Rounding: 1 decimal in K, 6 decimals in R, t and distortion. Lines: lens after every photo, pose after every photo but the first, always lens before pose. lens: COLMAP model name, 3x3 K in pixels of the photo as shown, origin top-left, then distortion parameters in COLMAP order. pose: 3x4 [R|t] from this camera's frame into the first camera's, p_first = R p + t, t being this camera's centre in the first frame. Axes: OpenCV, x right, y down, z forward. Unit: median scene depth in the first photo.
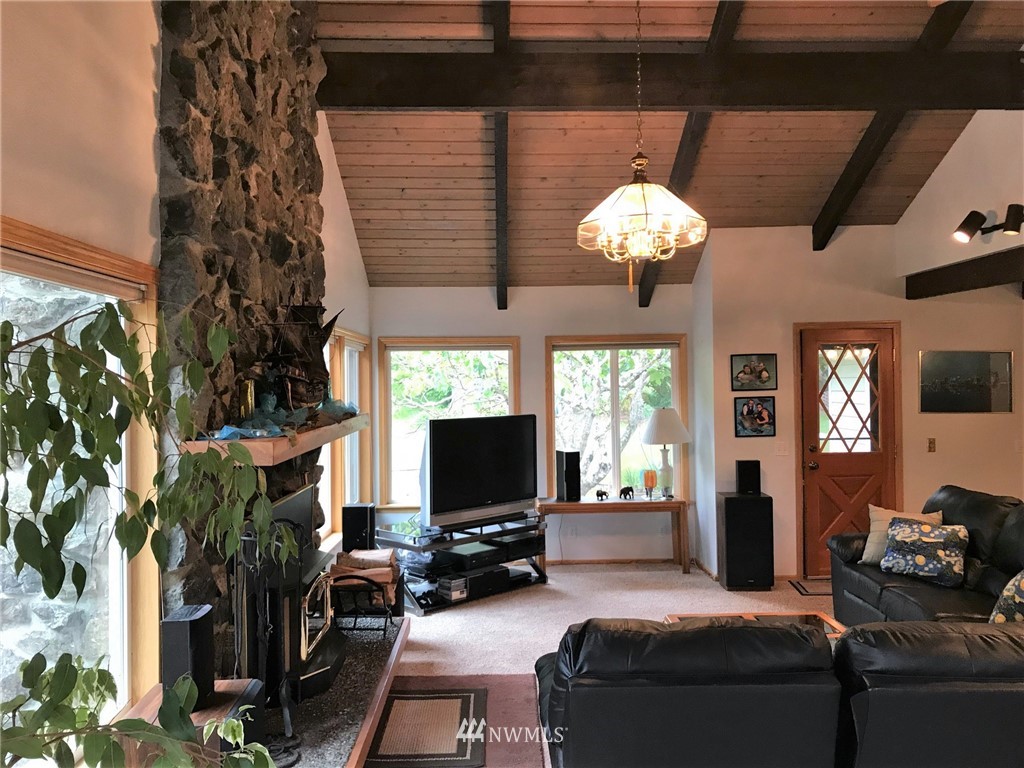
lens RADIAL K [[834.0, 0, 510.3], [0, 834.0, 377.8], [0, 0, 1]] dist [0.015329, -0.011209]
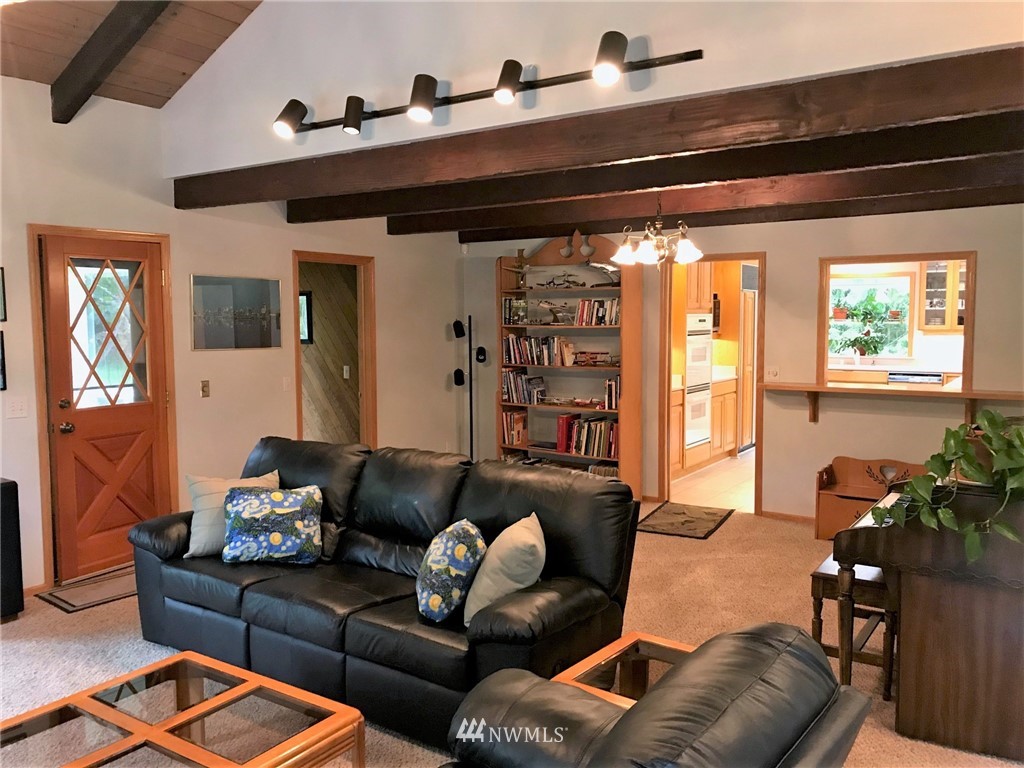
lens RADIAL K [[834.0, 0, 510.3], [0, 834.0, 377.8], [0, 0, 1]] dist [0.015329, -0.011209]
pose [[0.564504, -0.051512, 0.823822, -0.011182], [-0.006578, 0.997738, 0.066894, 0.012609], [-0.825404, -0.043181, 0.562888, 0.294494]]
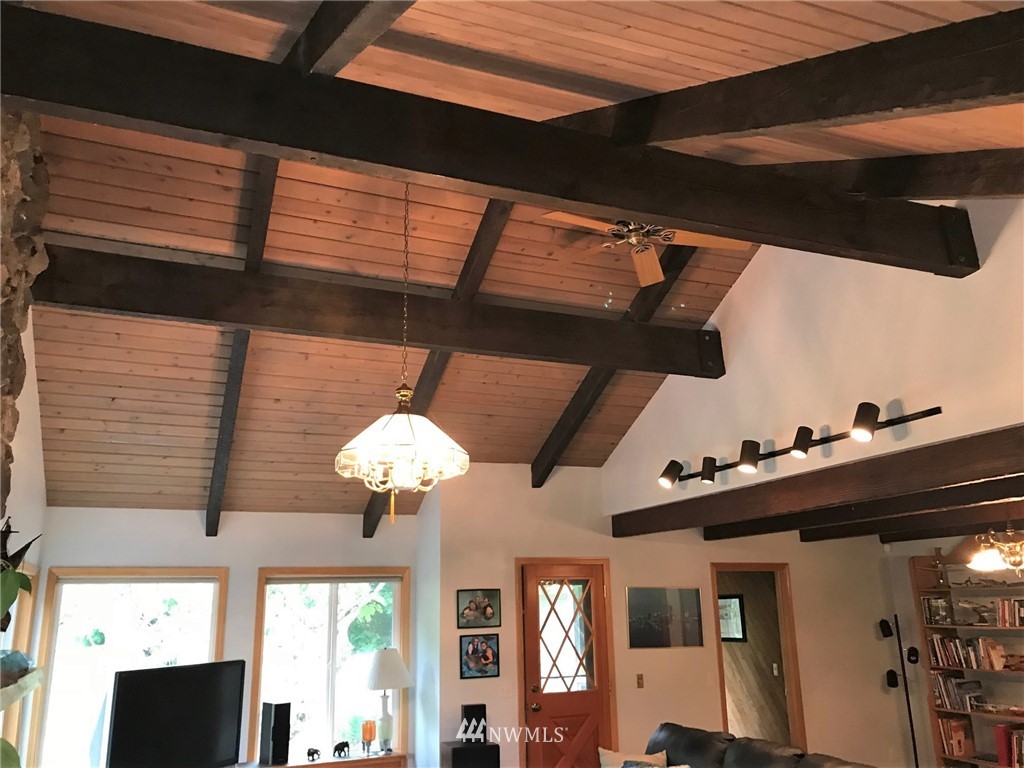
lens RADIAL K [[834.0, 0, 510.3], [0, 834.0, 377.8], [0, 0, 1]] dist [0.015329, -0.011209]
pose [[0.931817, 0.092916, 0.350832, -0.047219], [0.004532, 0.963618, -0.267246, -0.005605], [-0.362899, 0.250614, 0.897495, 0.033960]]
